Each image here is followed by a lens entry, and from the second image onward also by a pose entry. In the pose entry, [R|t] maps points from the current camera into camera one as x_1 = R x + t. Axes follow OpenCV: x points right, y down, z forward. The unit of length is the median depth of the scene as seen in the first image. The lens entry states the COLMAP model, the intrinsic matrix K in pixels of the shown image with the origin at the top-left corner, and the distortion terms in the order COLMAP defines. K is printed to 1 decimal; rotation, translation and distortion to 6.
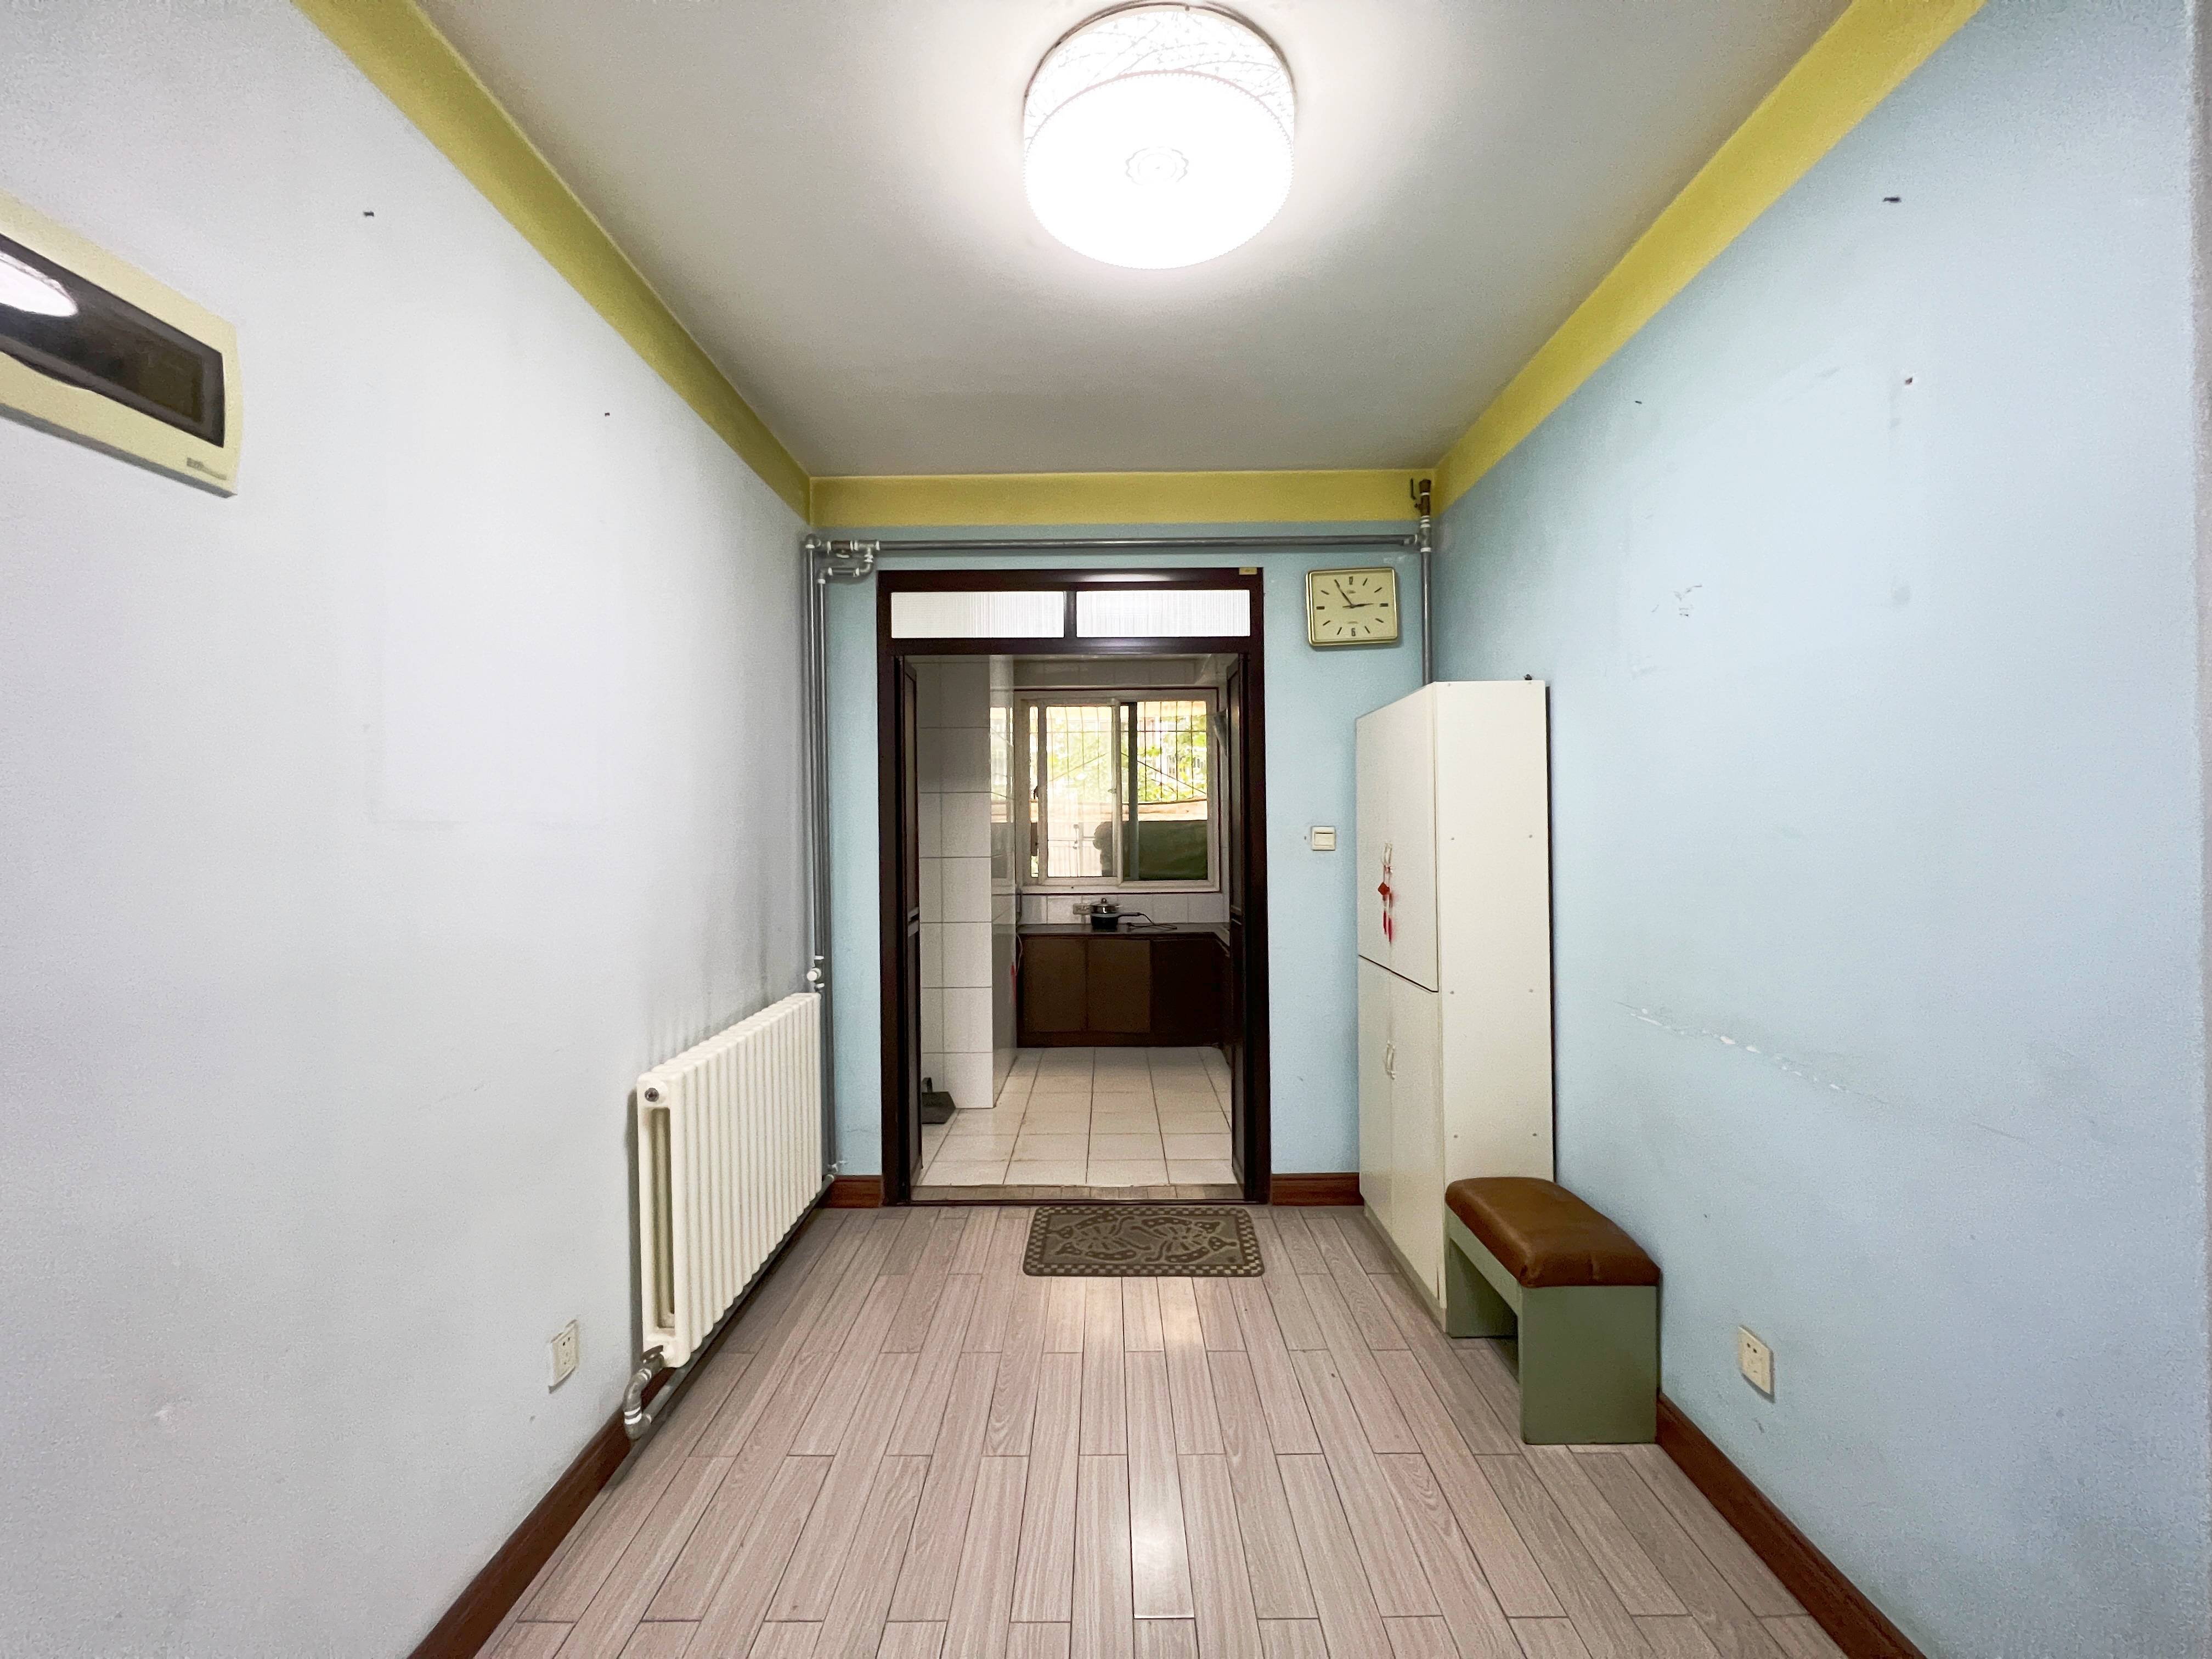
lens RADIAL K [[891.2, 0, 1104.8], [0, 891.2, 831.6], [0, 0, 1]] dist [-0.000024, -0.000003]
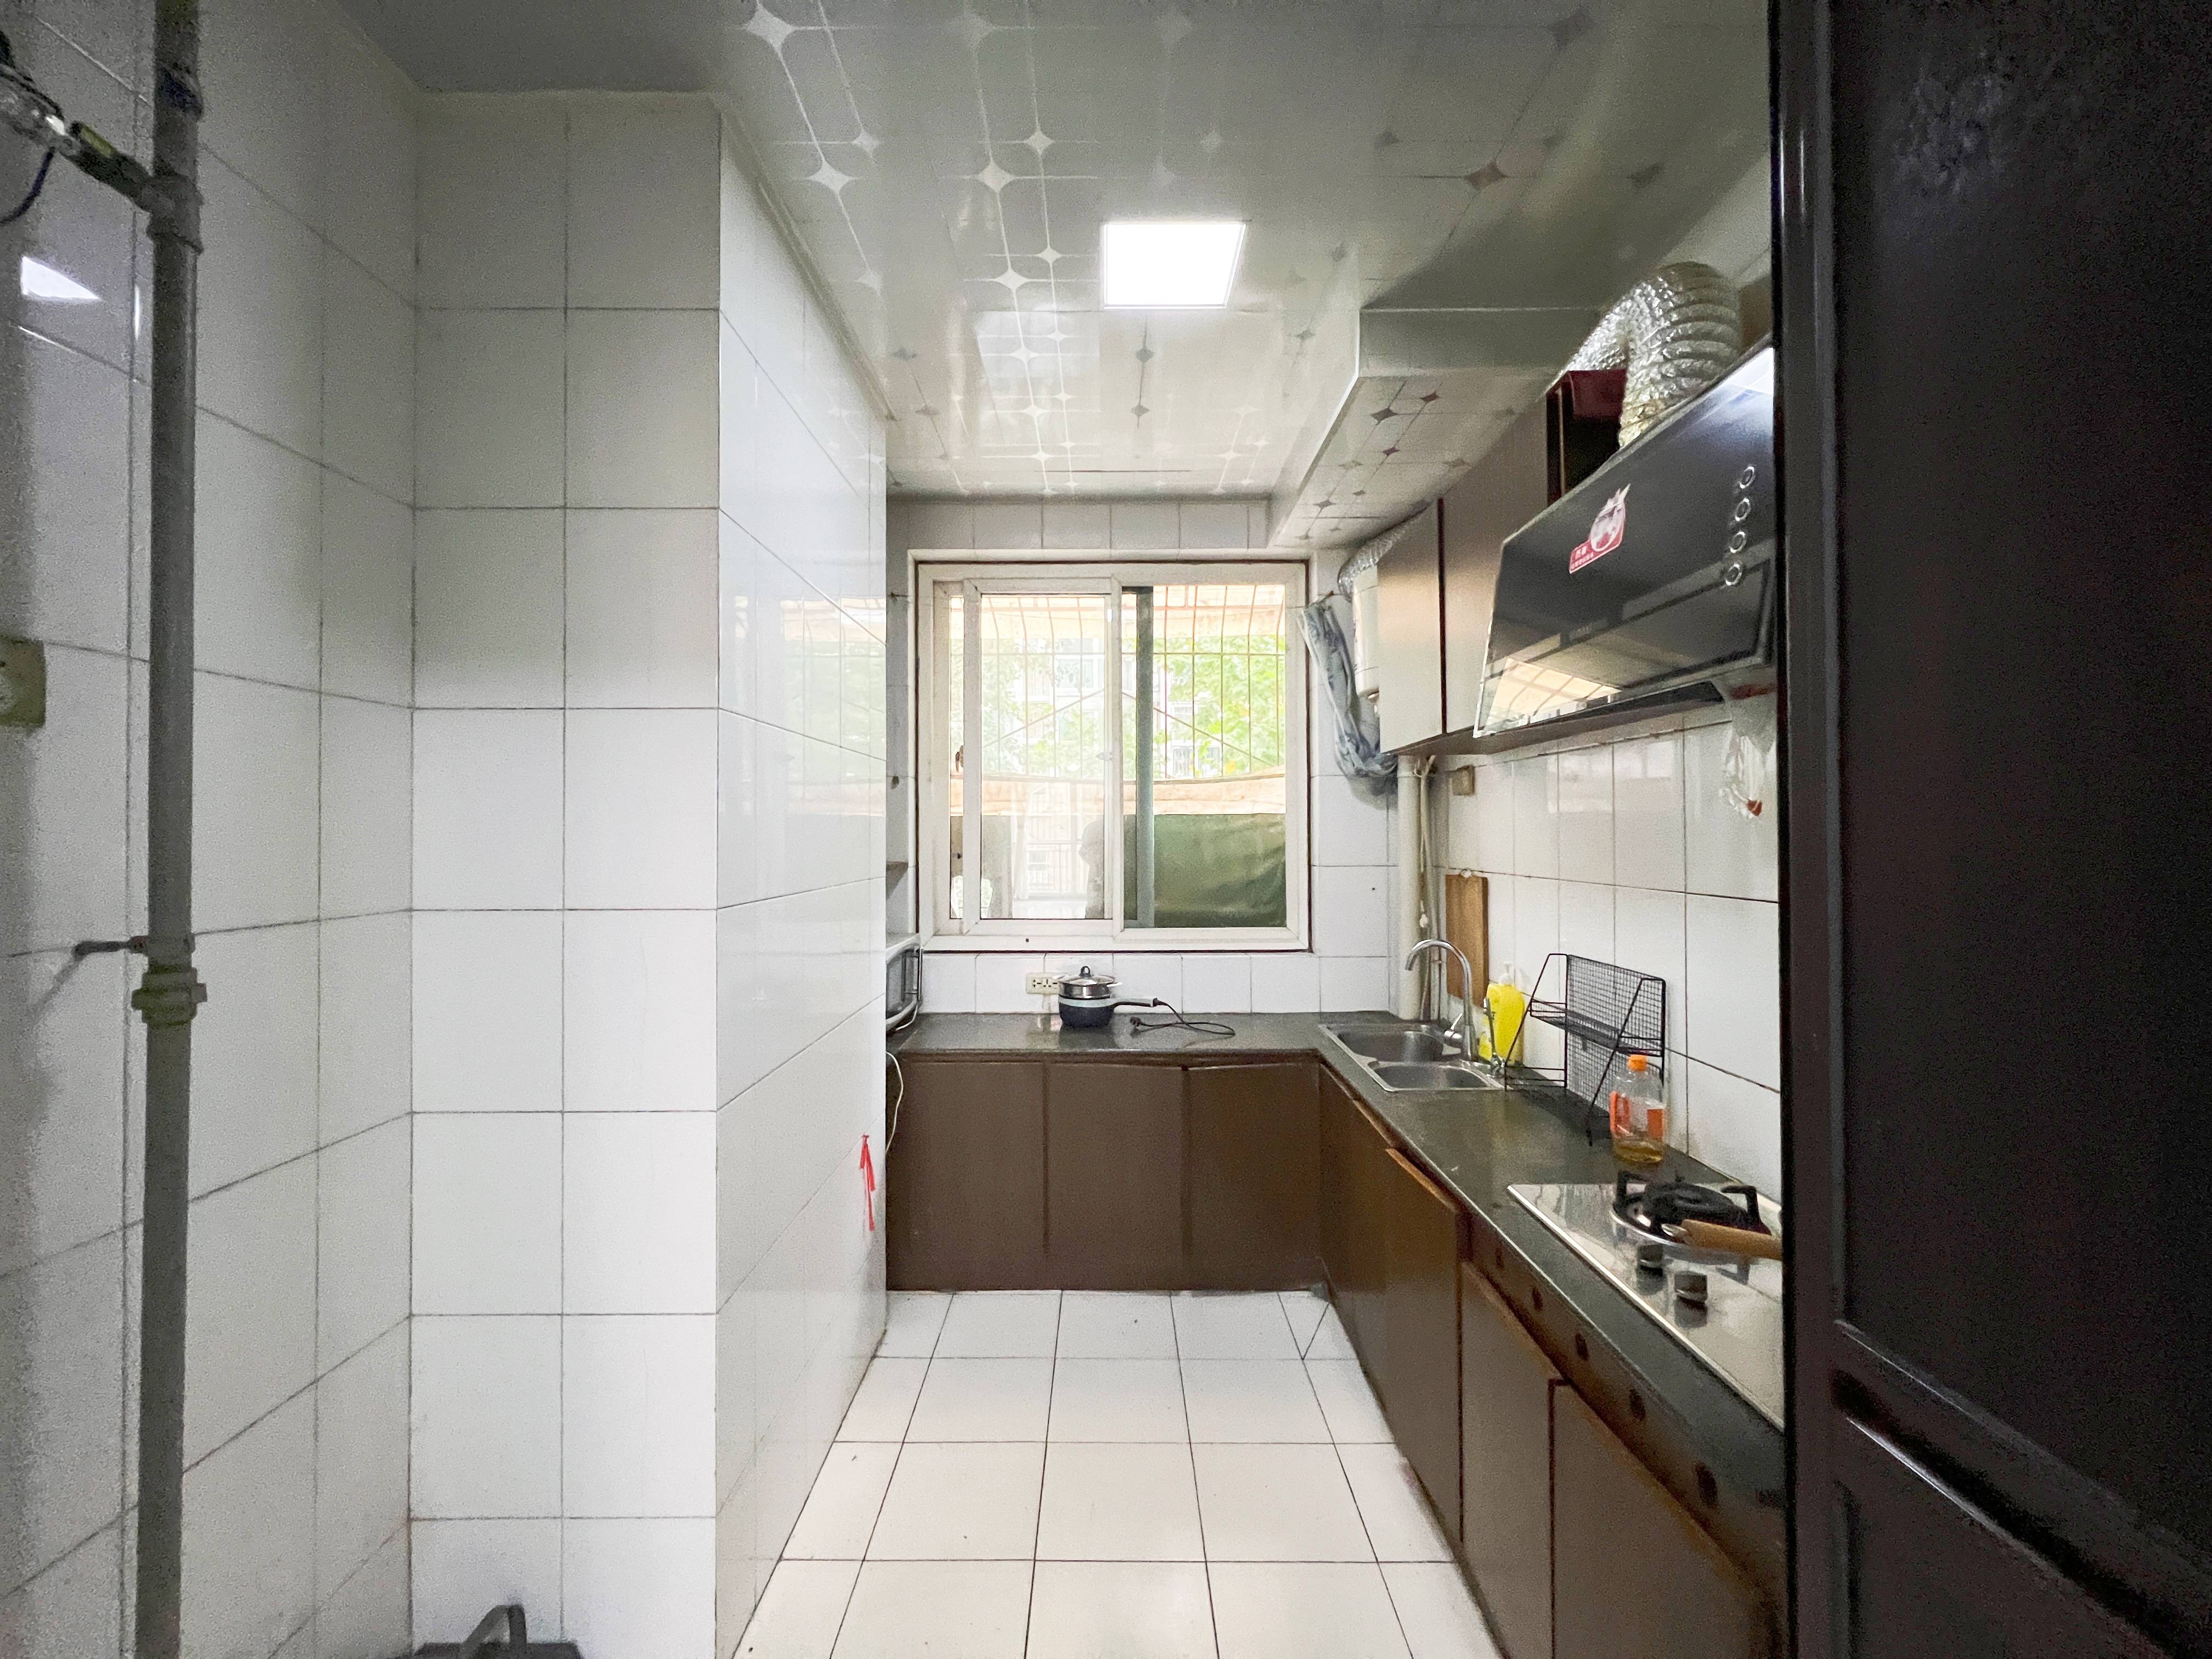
lens RADIAL K [[891.2, 0, 1105.0], [0, 891.2, 828.5], [0, 0, 1]] dist [-0.000024, -0.000003]
pose [[0.999969, 0.007180, 0.003104, 0.007218], [-0.007143, 0.999907, -0.011581, 0.002681], [-0.003187, 0.011558, 0.999928, 0.478017]]
